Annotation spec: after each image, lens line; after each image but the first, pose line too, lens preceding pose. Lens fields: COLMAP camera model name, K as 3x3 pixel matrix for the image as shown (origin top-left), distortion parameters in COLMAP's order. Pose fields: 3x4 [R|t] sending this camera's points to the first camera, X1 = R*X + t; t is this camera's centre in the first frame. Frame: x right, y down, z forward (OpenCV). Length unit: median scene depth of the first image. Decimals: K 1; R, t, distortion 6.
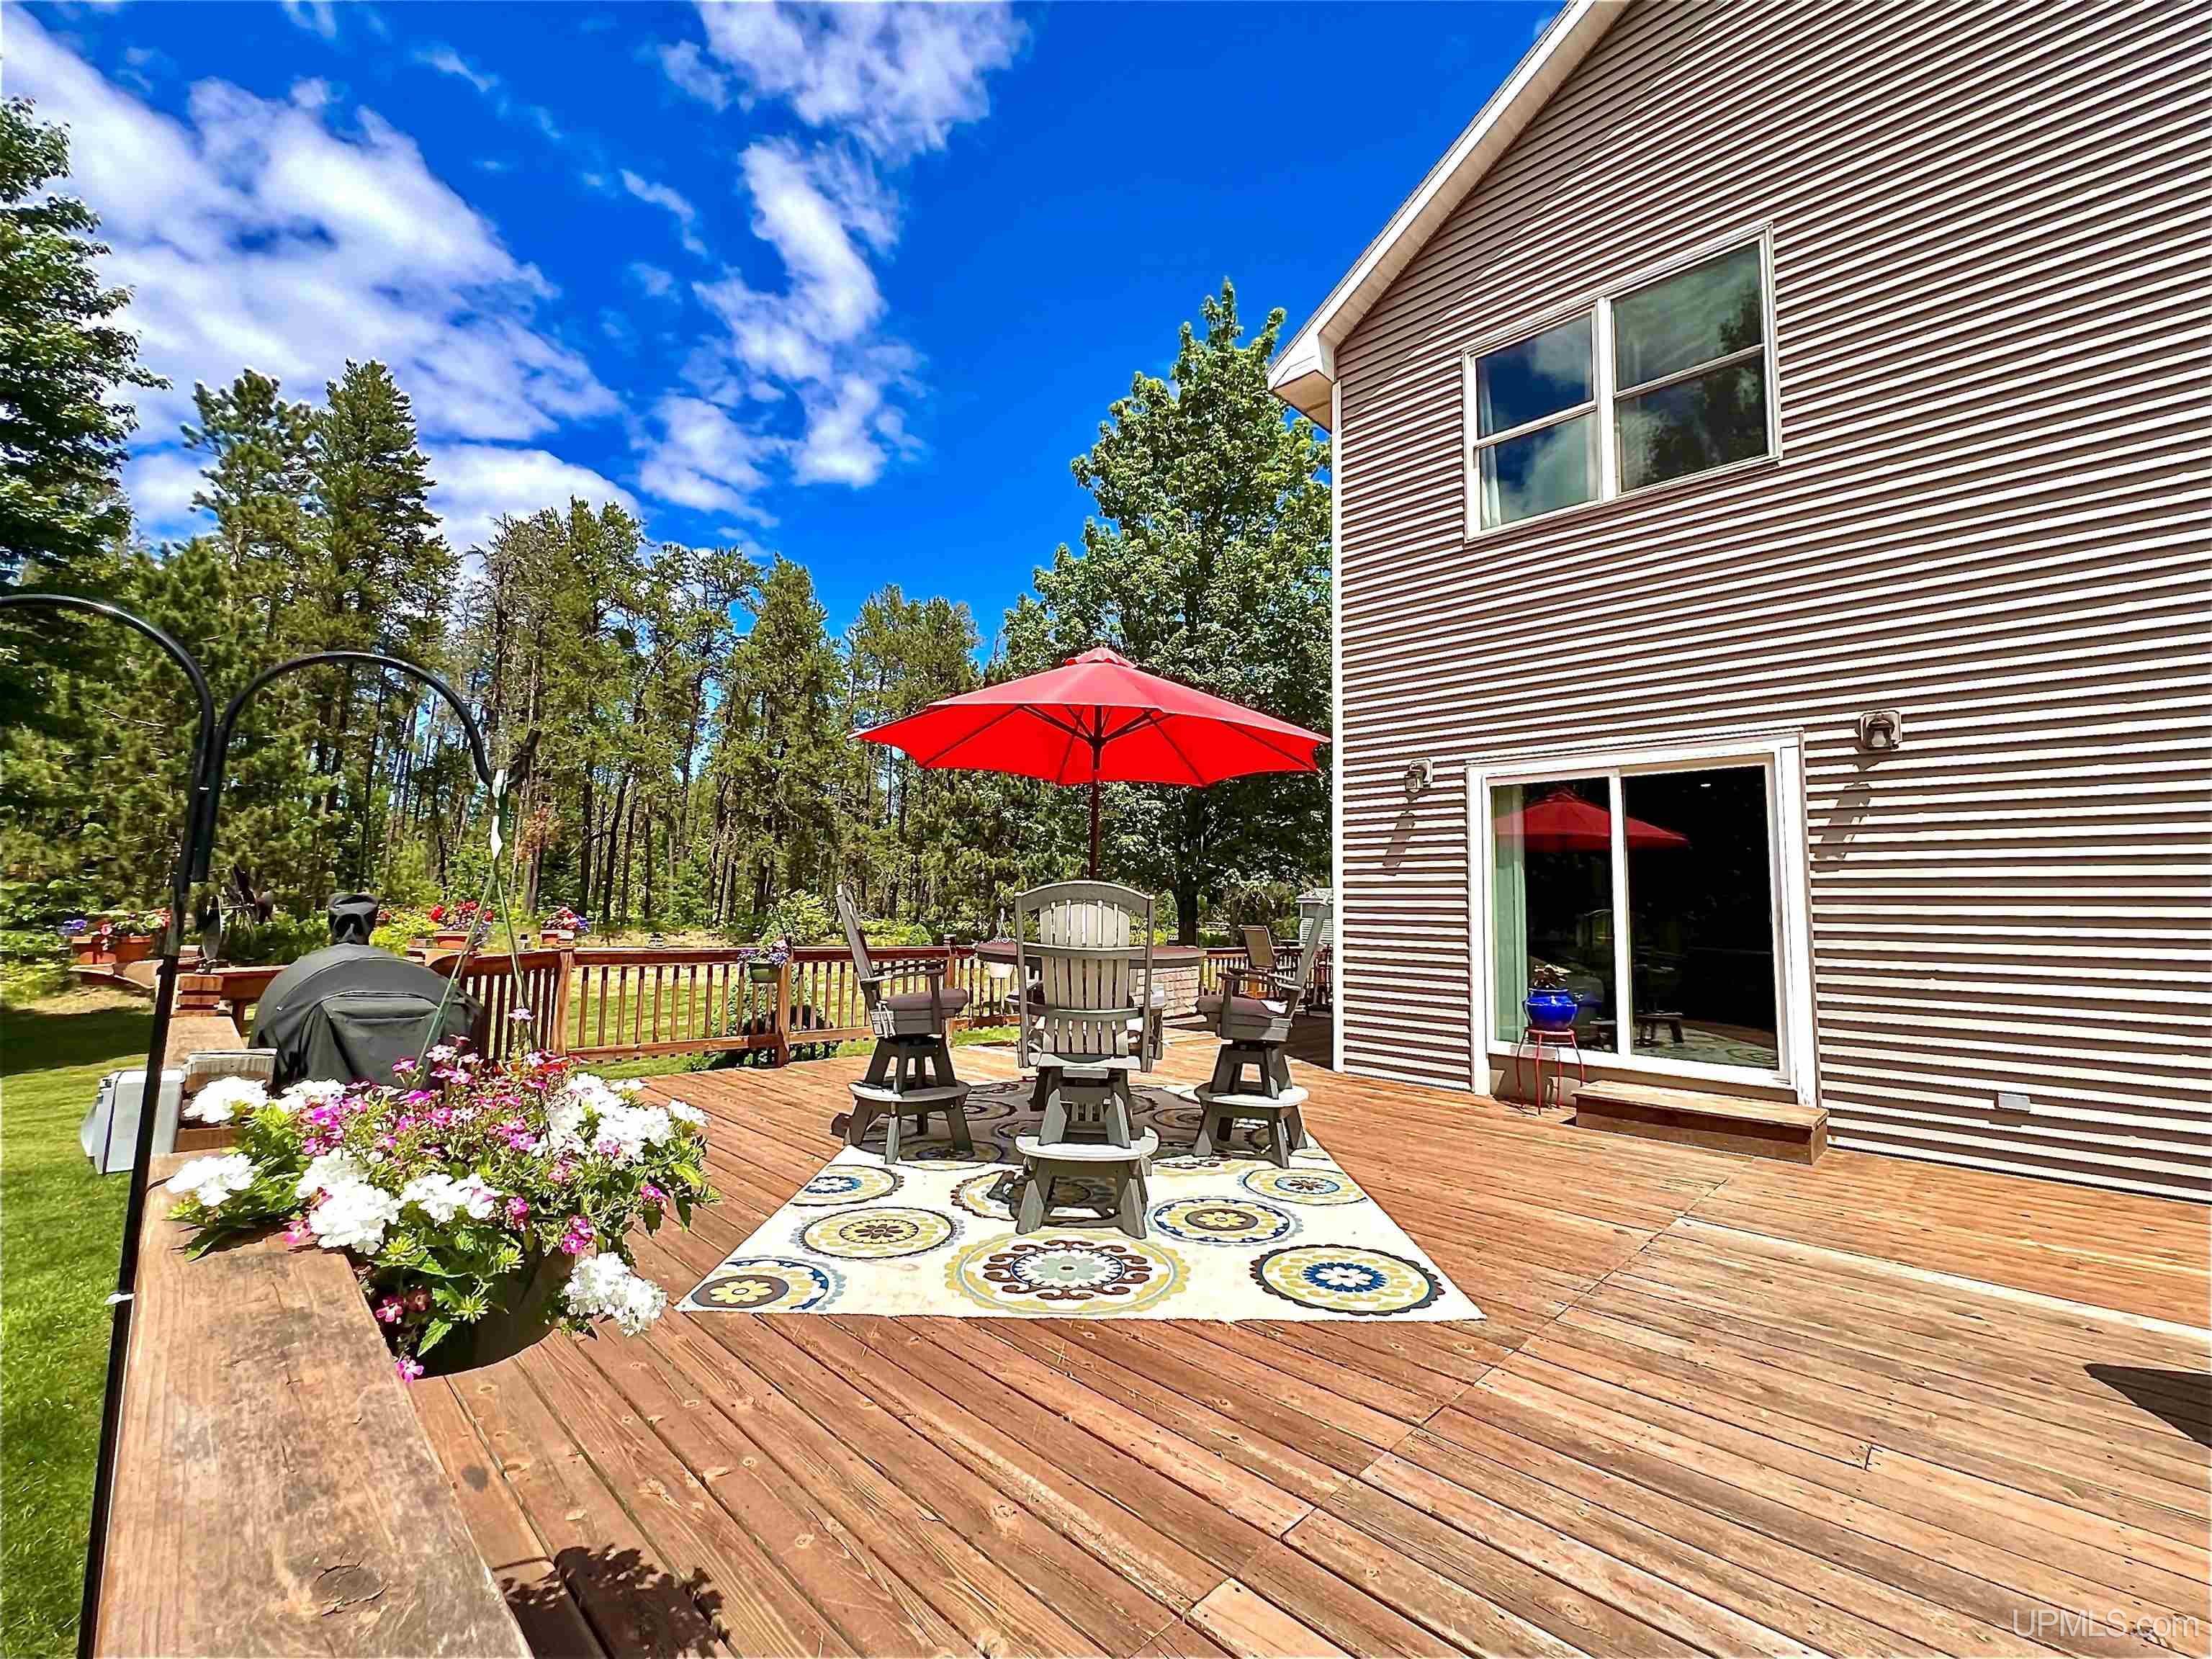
lens RADIAL K [[894.0, 0, 1098.2], [0, 894.0, 836.2], [0, 0, 1]] dist [-0.001838, 0.000078]
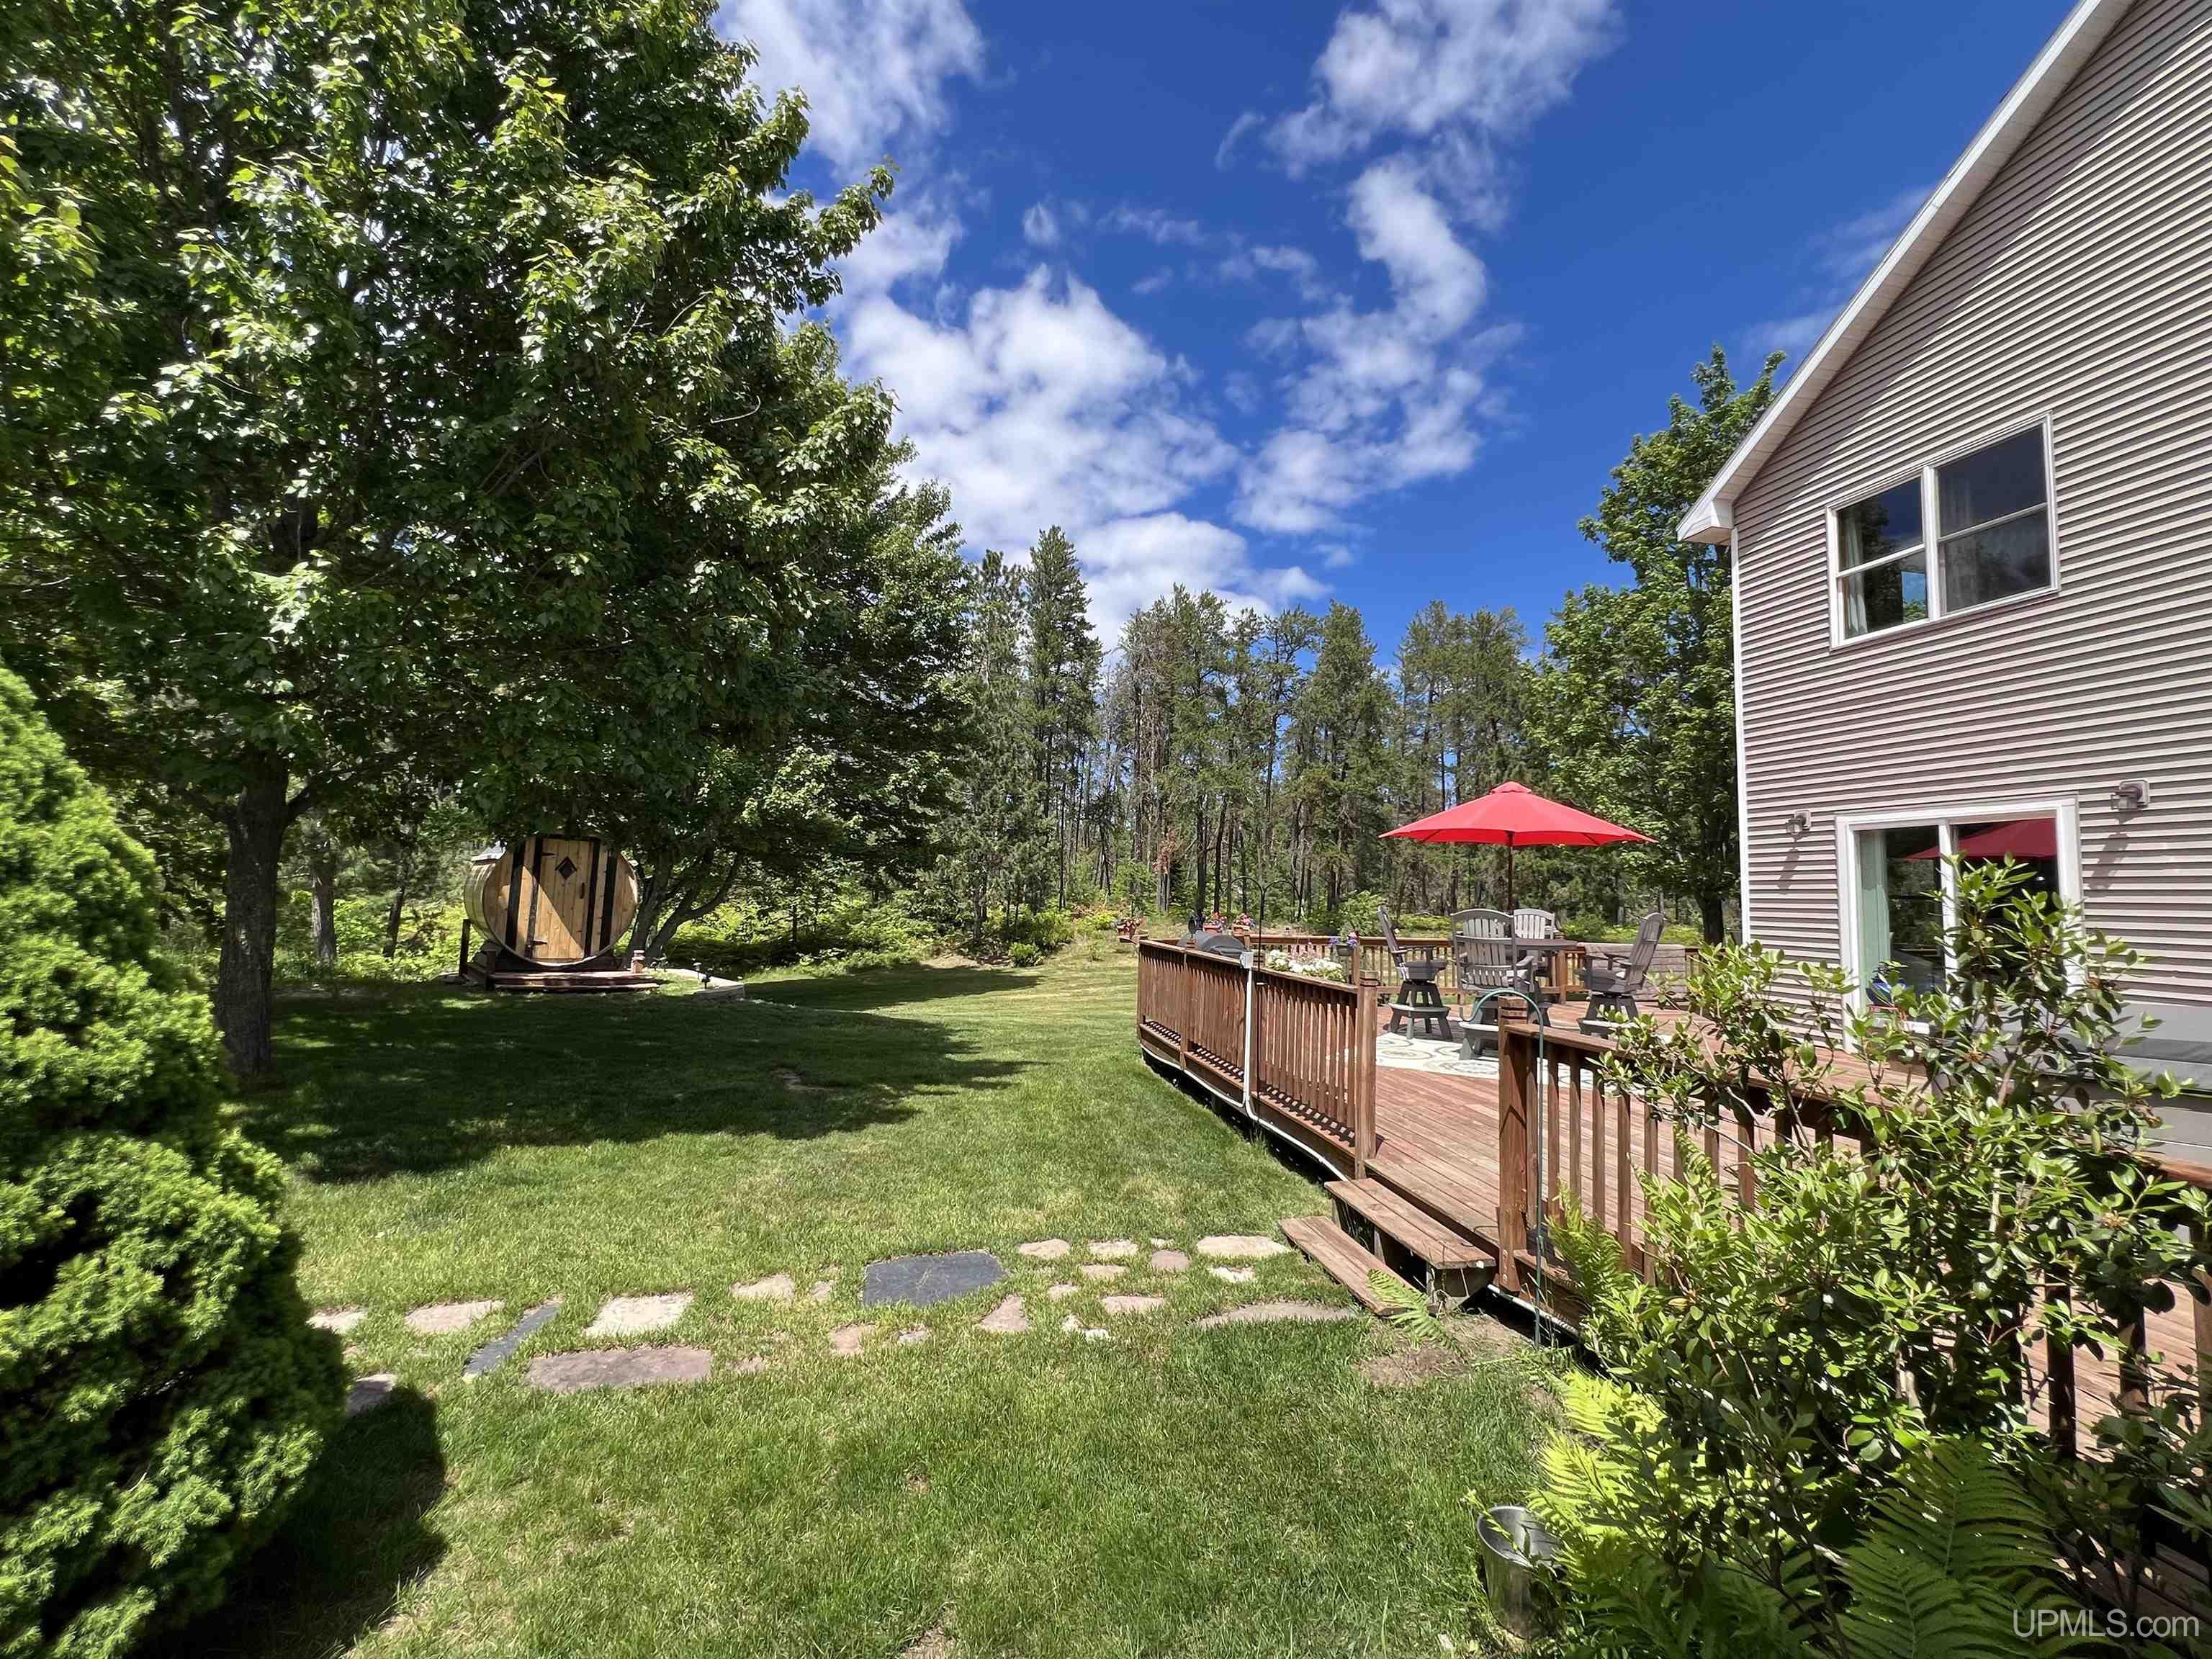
lens RADIAL K [[894.0, 0, 1108.1], [0, 894.0, 830.9], [0, 0, 1]] dist [-0.001838, 0.000078]
pose [[0.823937, -0.045363, -0.564862, 0.227699], [0.045519, 0.998868, -0.013819, -0.074586], [0.564850, -0.014326, 0.825070, -0.653629]]
